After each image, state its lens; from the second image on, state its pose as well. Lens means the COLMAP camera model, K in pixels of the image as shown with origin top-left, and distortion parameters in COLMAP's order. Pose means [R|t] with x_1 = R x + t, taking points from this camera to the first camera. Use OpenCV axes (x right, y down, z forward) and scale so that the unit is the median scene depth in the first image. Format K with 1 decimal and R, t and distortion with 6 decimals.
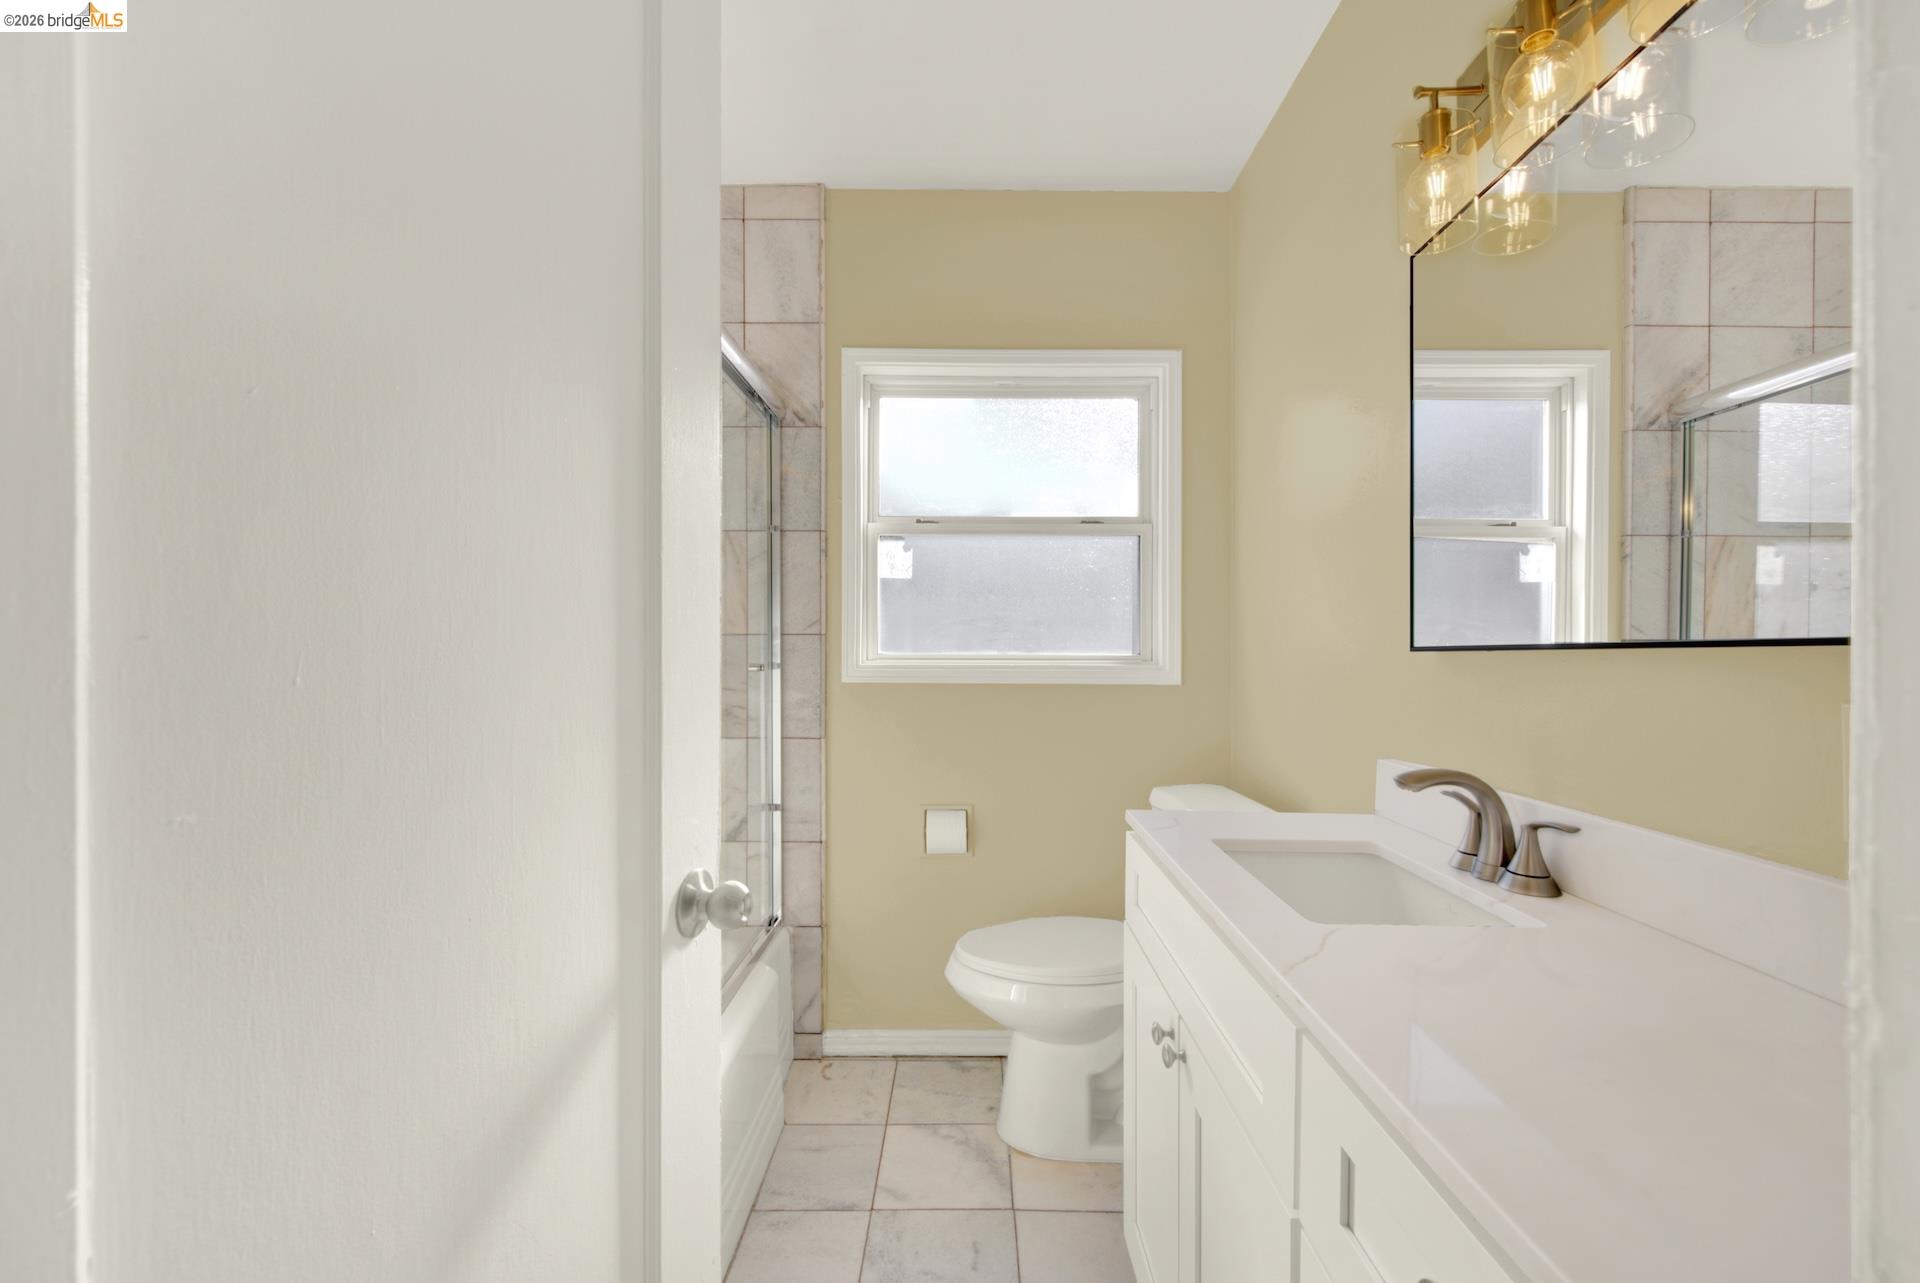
lens RADIAL K [[788.4, 0, 965.2], [0, 788.4, 646.9], [0, 0, 1]] dist [0.001957, -0.001713]
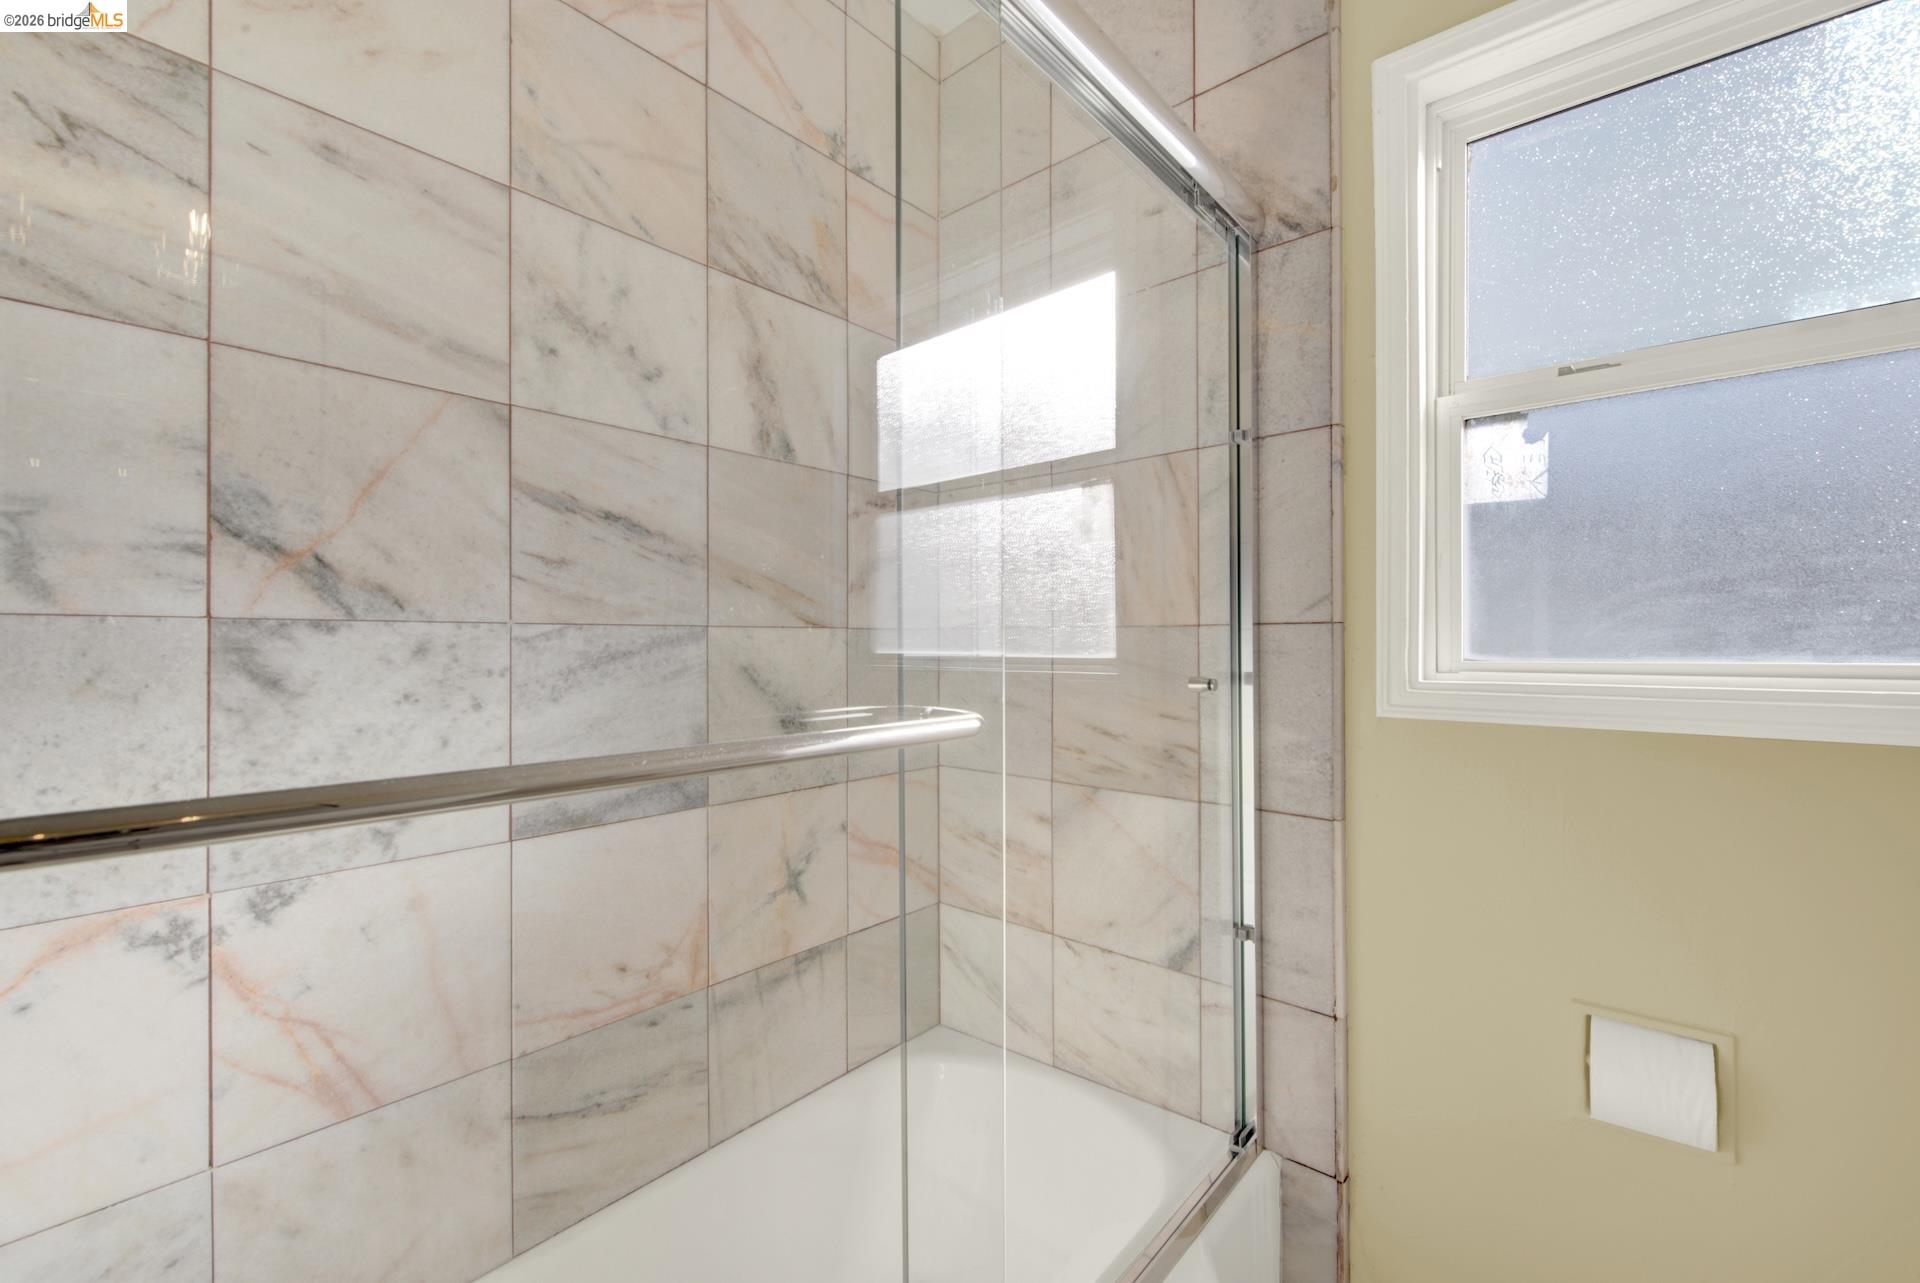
lens RADIAL K [[788.4, 0, 966.8], [0, 788.4, 643.1], [0, 0, 1]] dist [0.001957, -0.001713]
pose [[0.762352, -0.003556, -0.647153, -0.029055], [0.006341, 0.999978, 0.001975, -0.004394], [0.647131, -0.005609, 0.762358, 0.444456]]
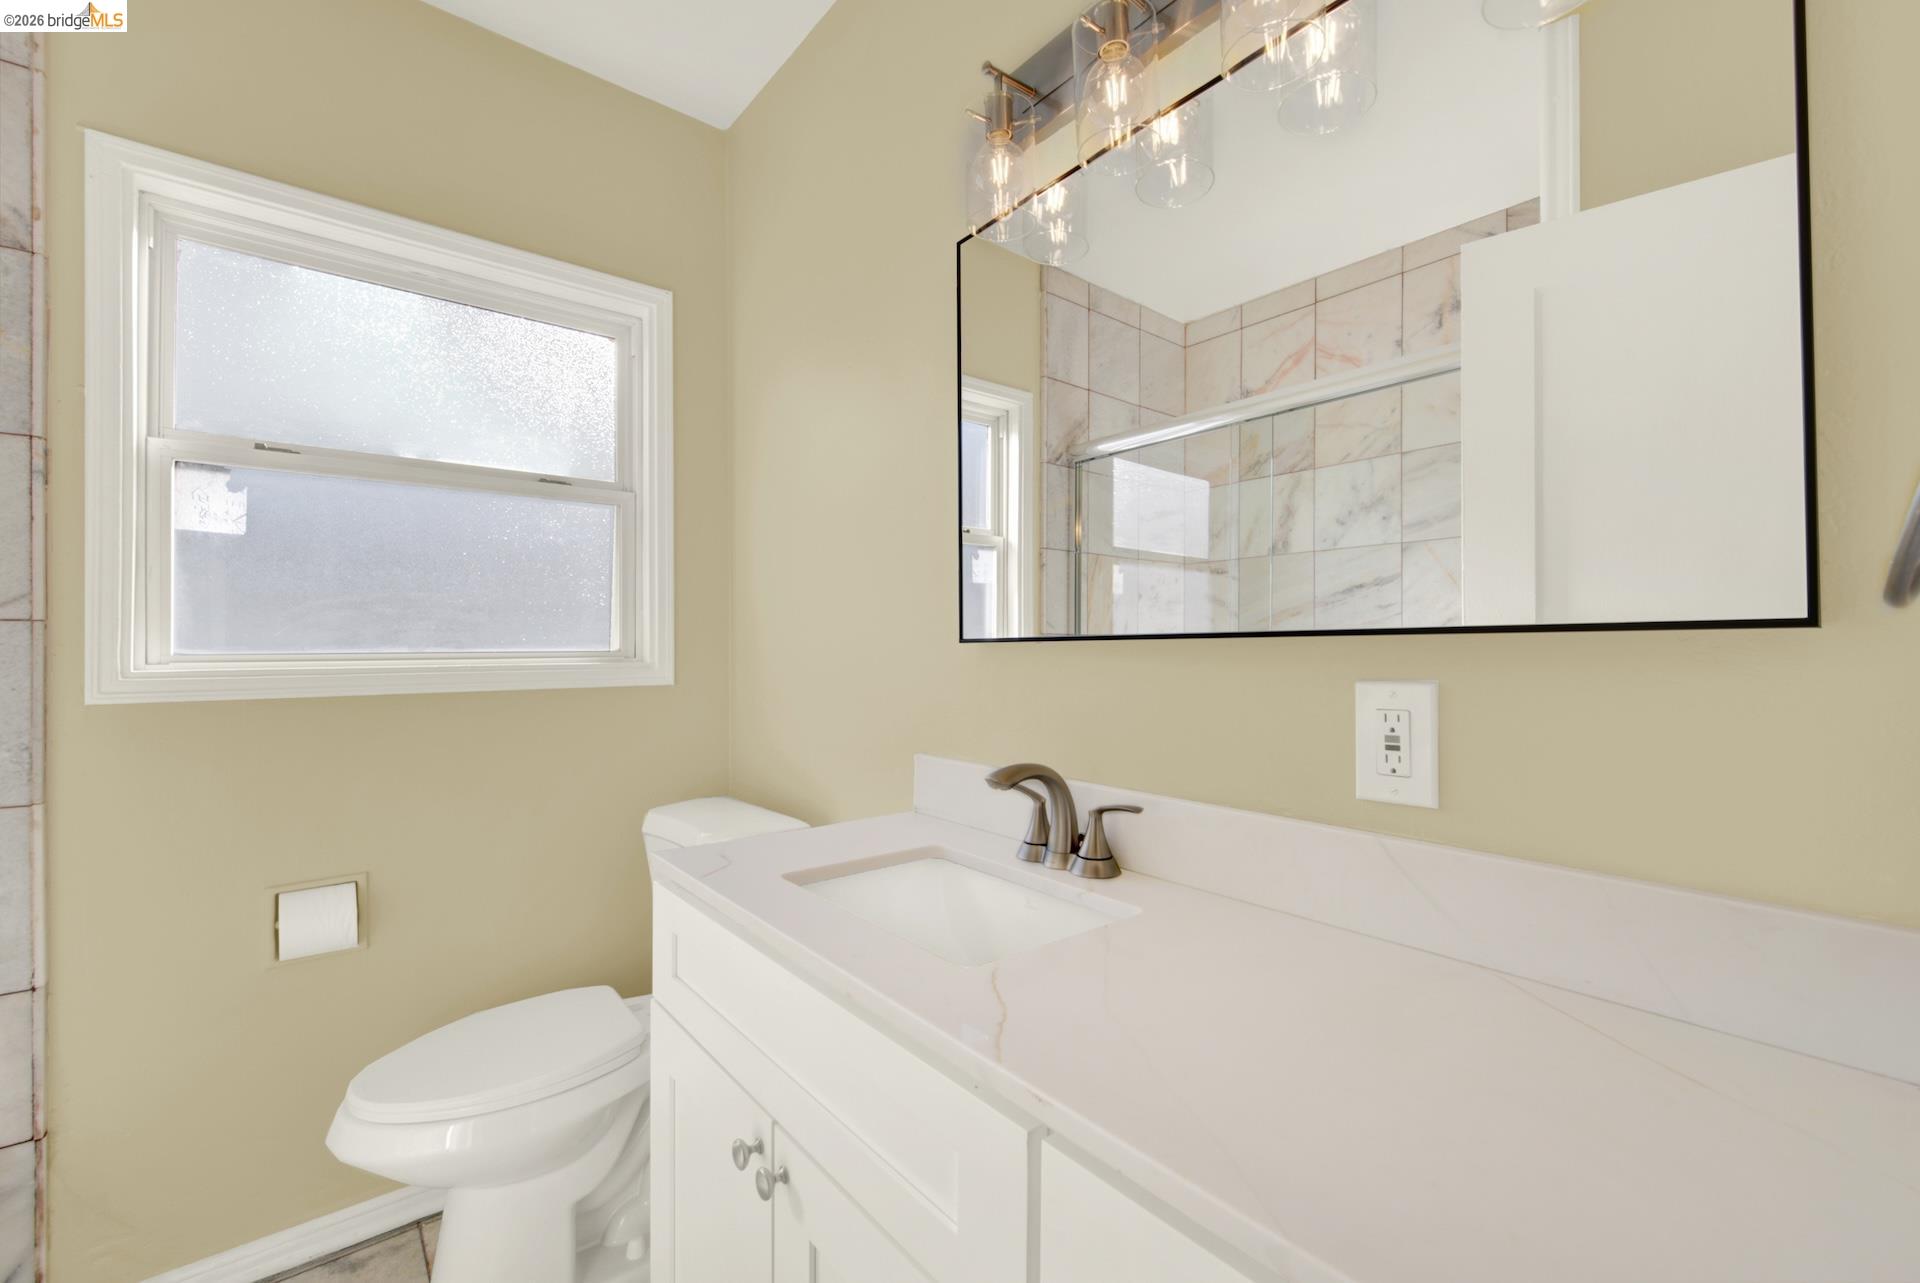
lens RADIAL K [[788.4, 0, 957.9], [0, 788.4, 640.8], [0, 0, 1]] dist [0.001957, -0.001713]
pose [[0.764543, -0.000892, 0.644572, -0.040468], [0.002967, 0.999993, -0.002135, 0.002368], [-0.644566, 0.003545, 0.764541, 0.144760]]
